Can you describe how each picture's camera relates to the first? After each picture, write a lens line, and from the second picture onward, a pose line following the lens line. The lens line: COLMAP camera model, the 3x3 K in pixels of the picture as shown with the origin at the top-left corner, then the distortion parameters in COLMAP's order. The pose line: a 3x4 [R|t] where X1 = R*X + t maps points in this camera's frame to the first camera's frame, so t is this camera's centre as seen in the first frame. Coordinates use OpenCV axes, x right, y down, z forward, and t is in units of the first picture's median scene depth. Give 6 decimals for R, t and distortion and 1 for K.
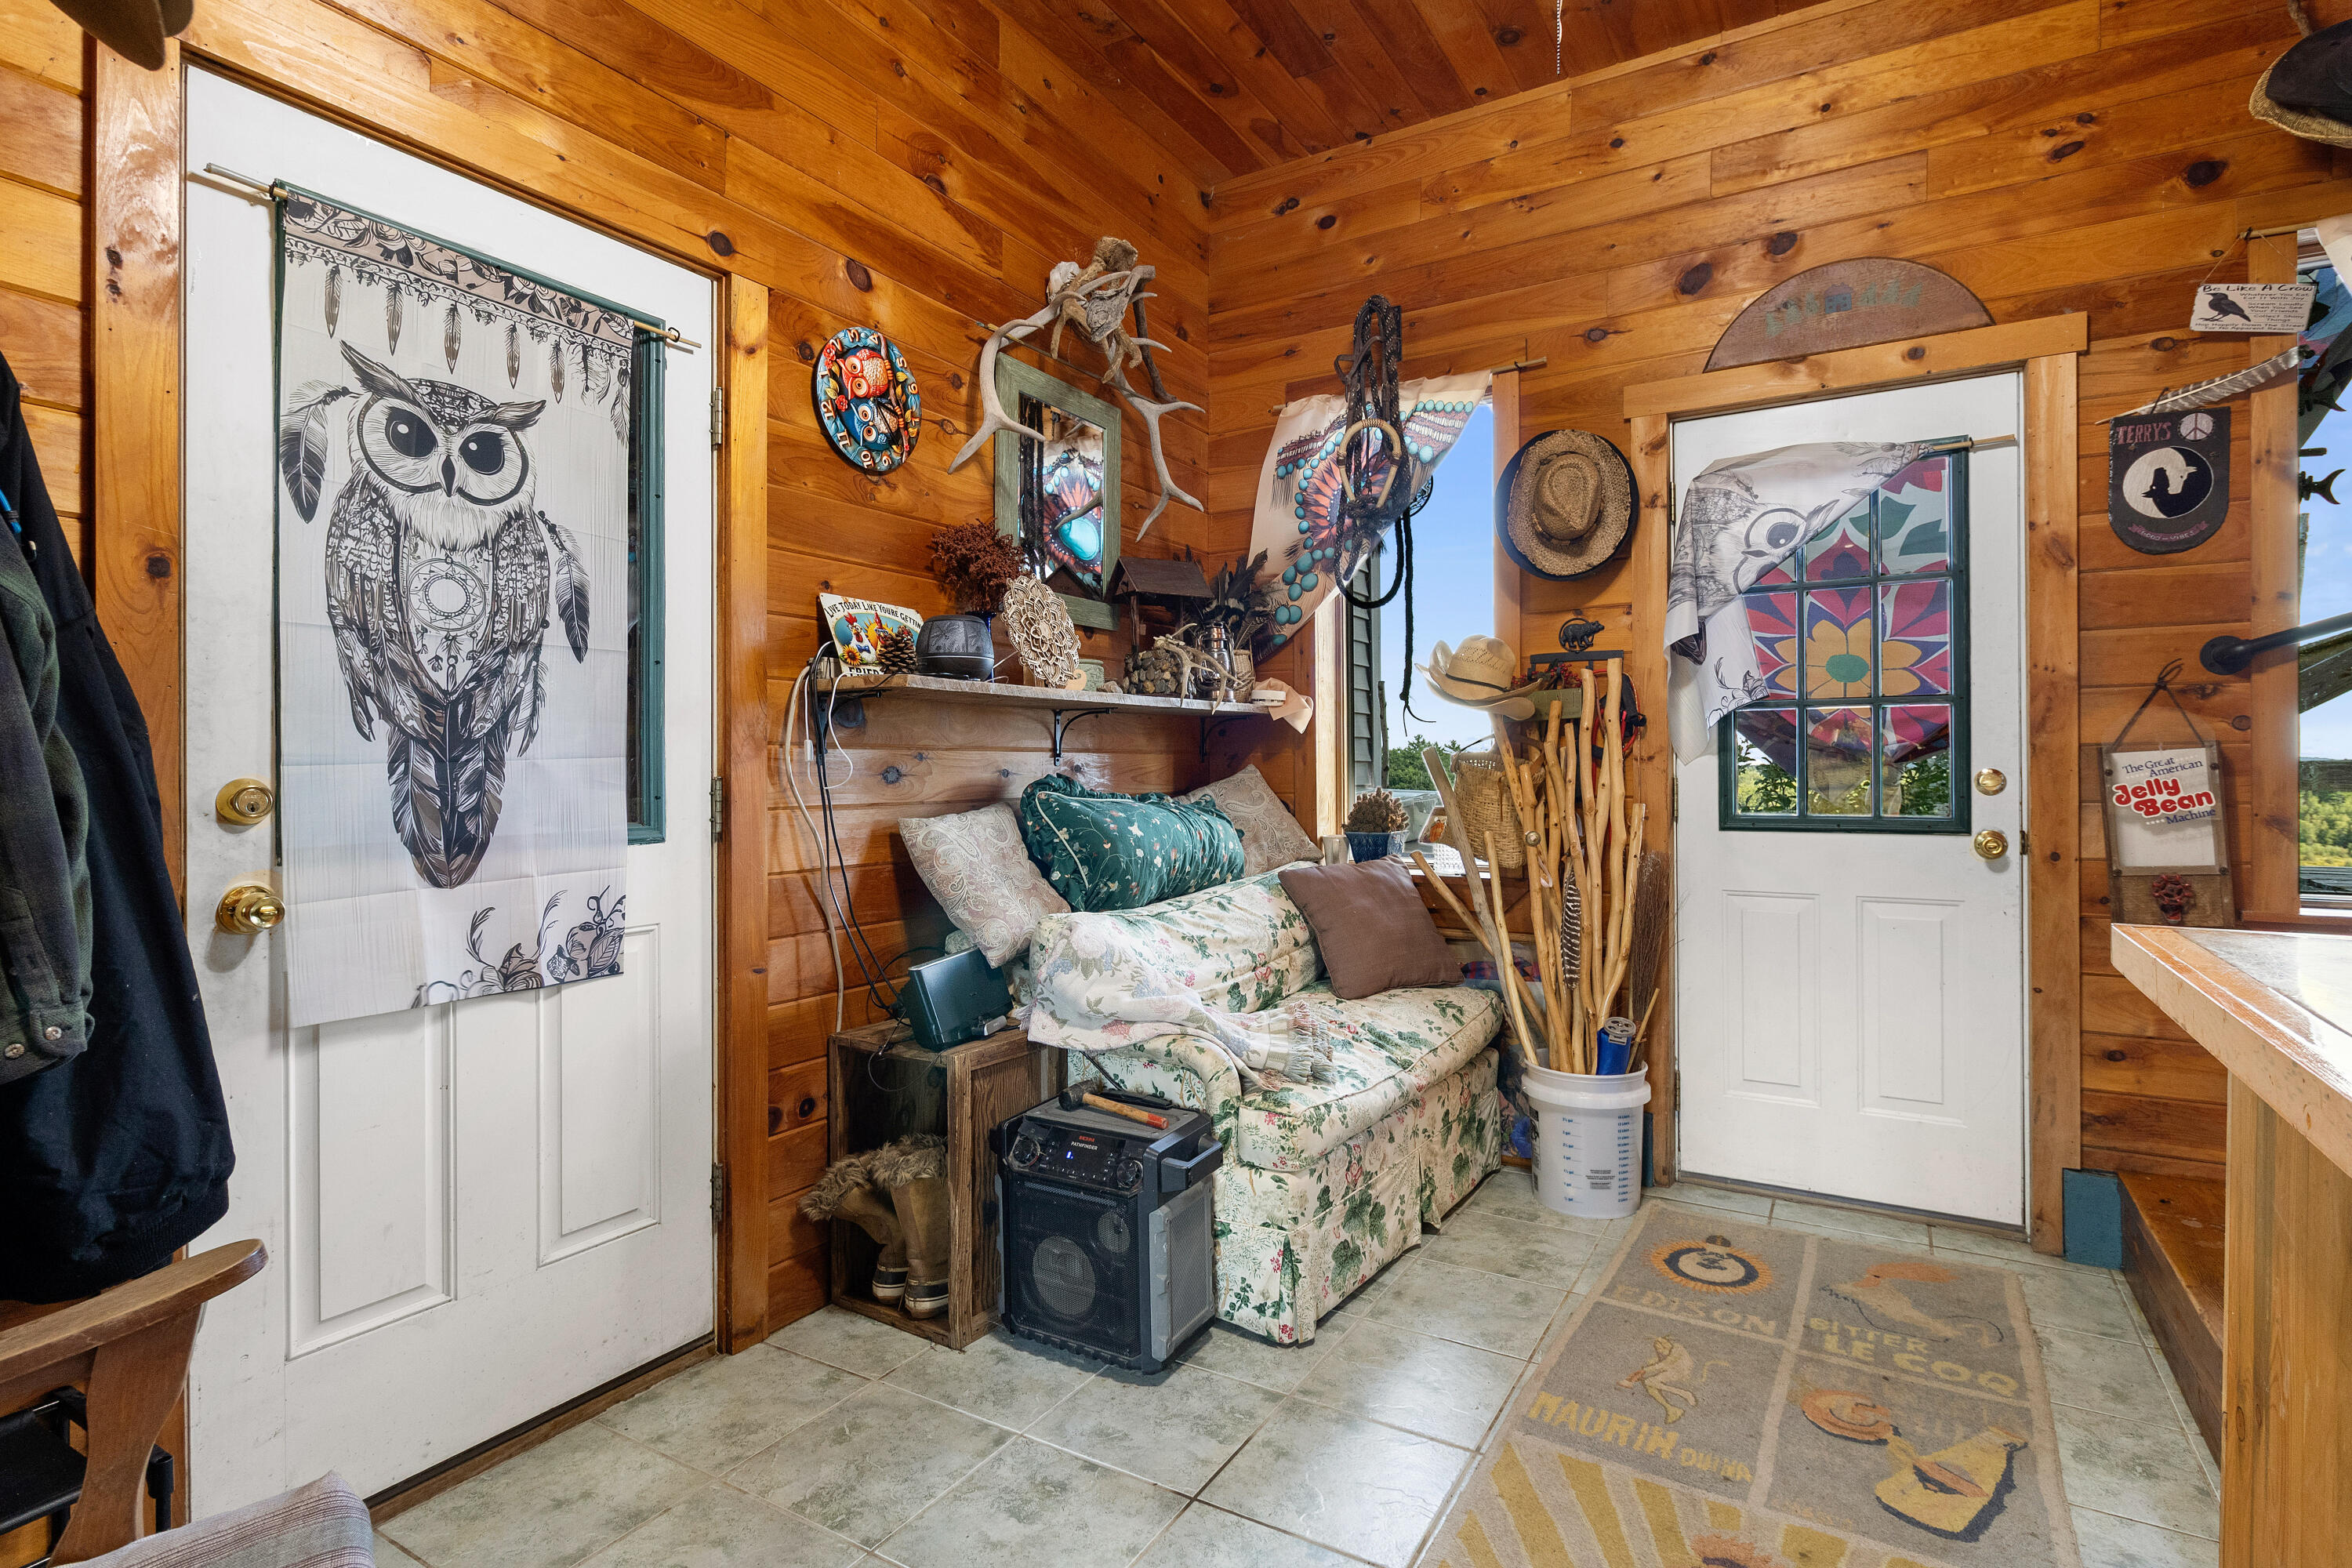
lens RADIAL K [[1155.9, 0, 1183.5], [0, 1155.9, 774.7], [0, 0, 1]] dist [0.002301, -0.003727]
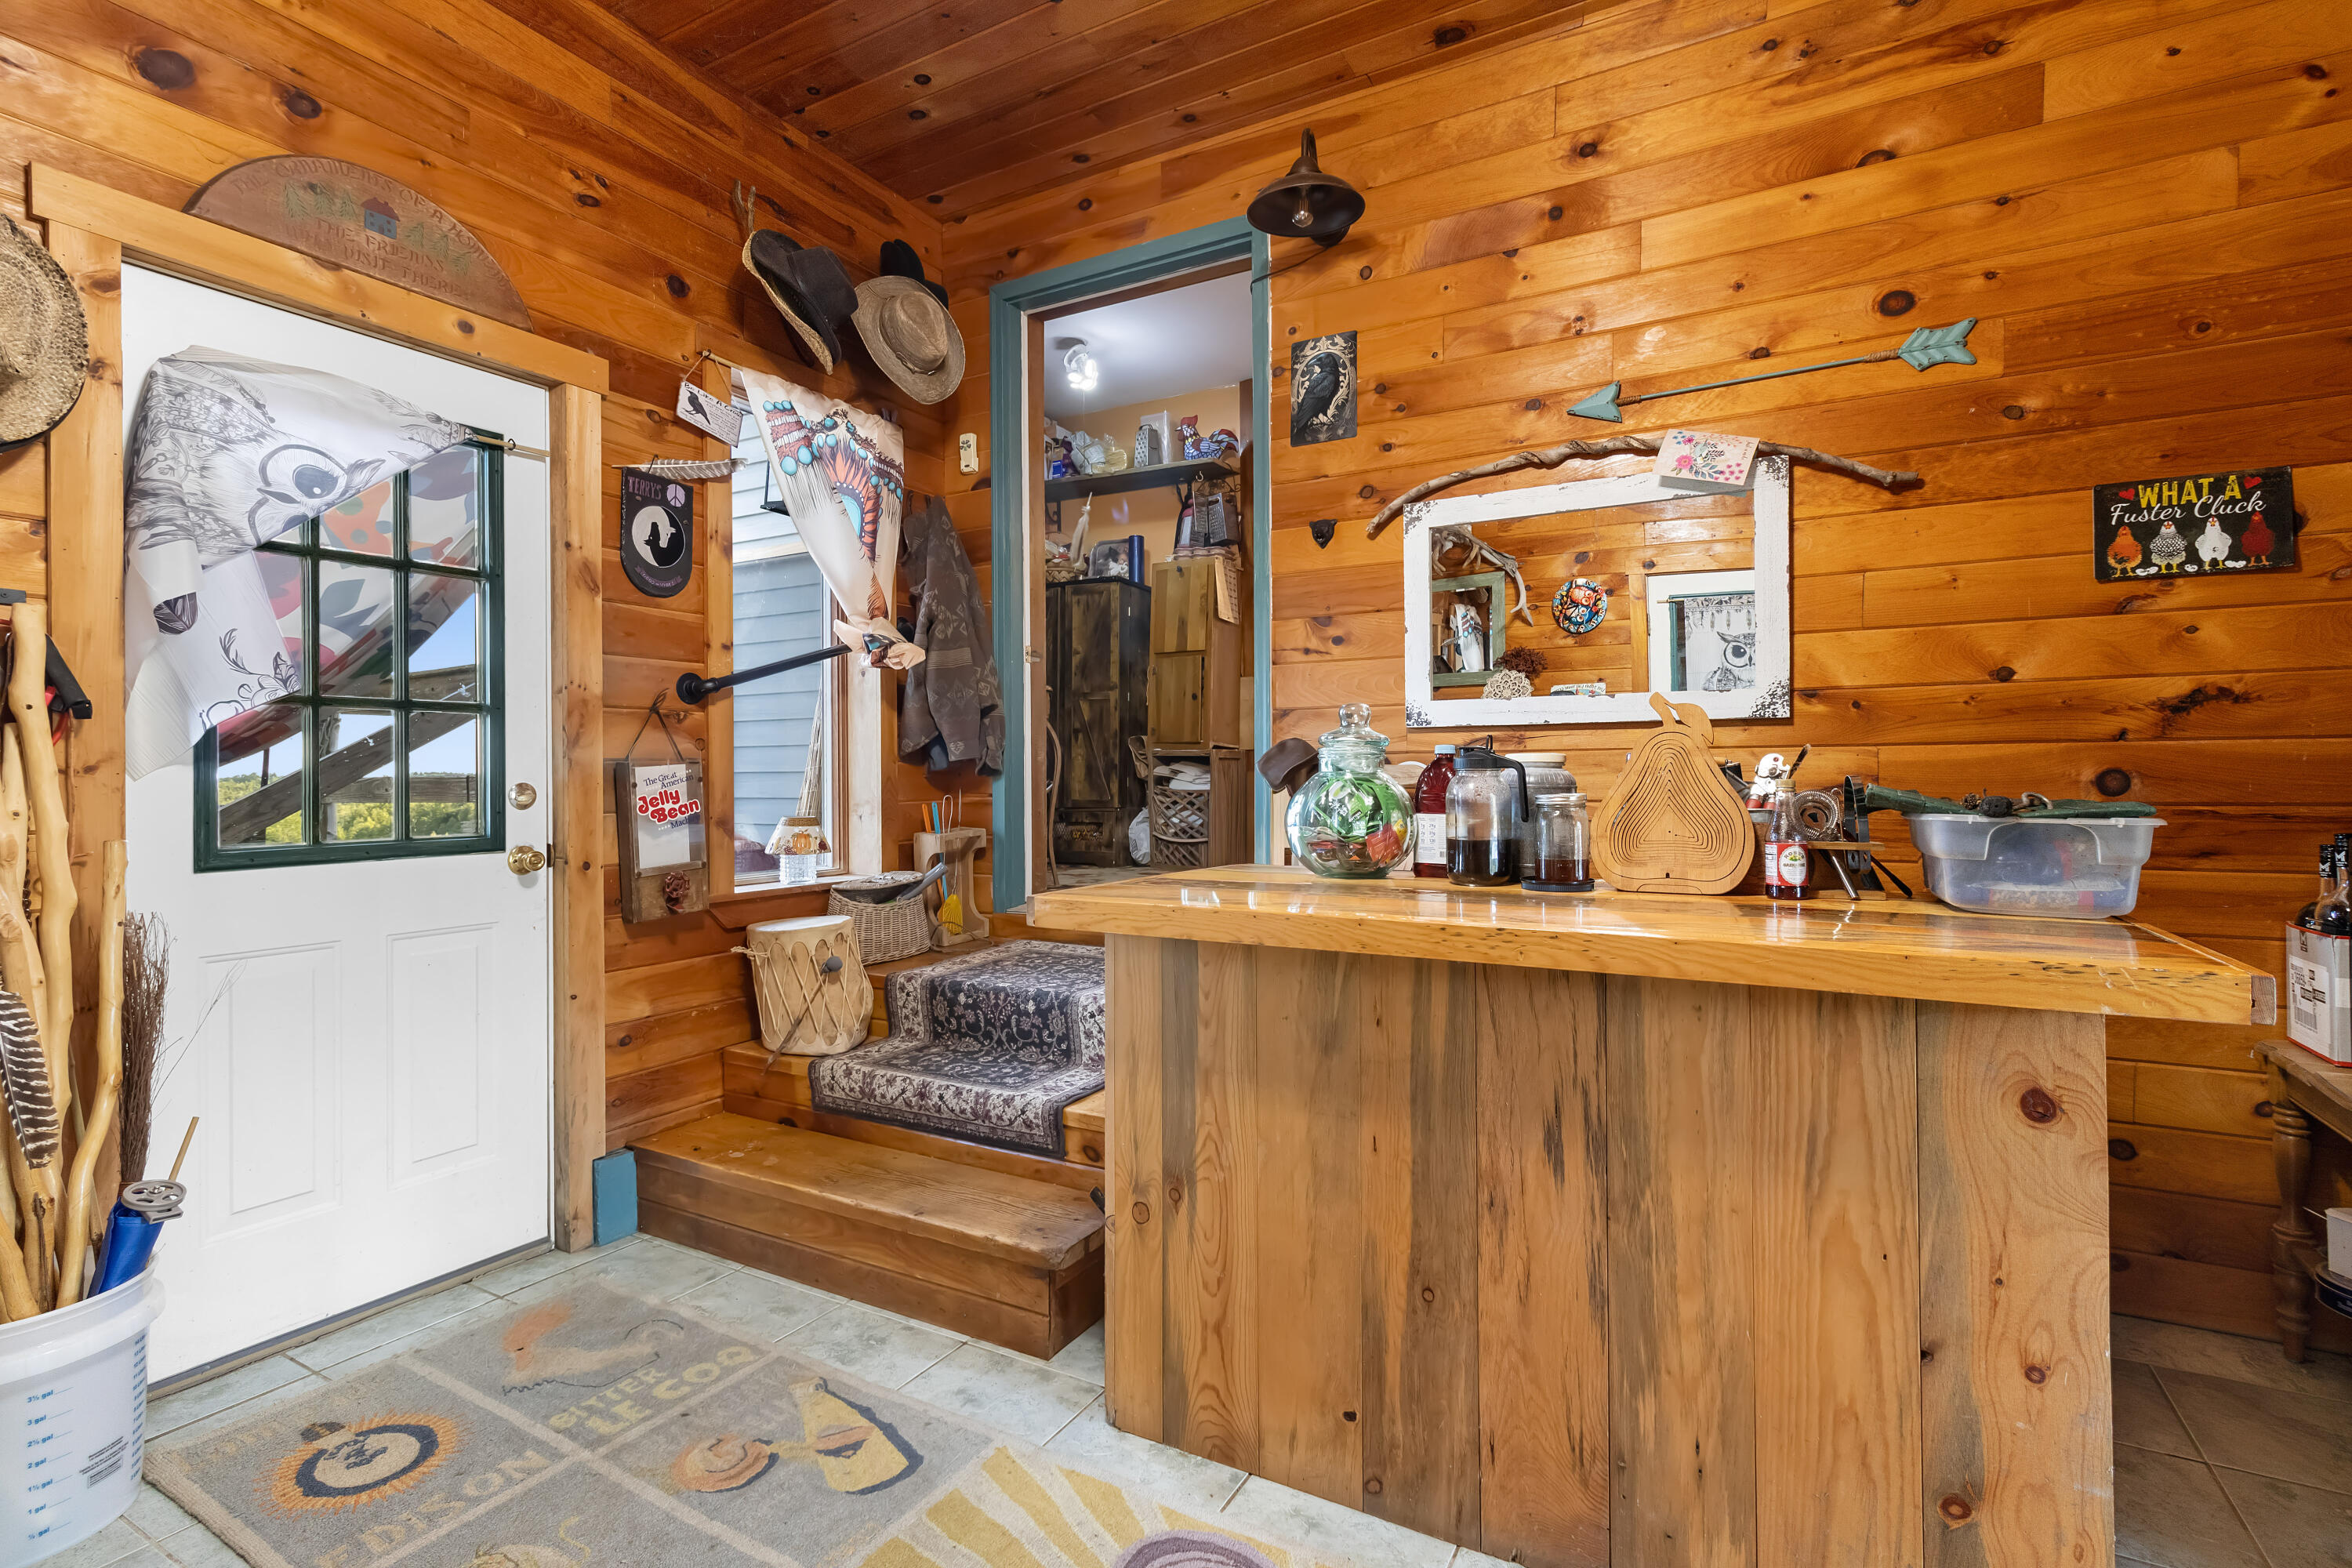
lens RADIAL K [[1091.4, 0, 1182.1], [0, 1091.4, 771.3], [0, 0, 1]] dist [0.004405, -0.000063]
pose [[-0.034273, 0.004961, 0.999400, -0.264334], [0.010368, 0.999936, -0.004608, -0.004752], [-0.999359, 0.010204, -0.034323, 0.503223]]
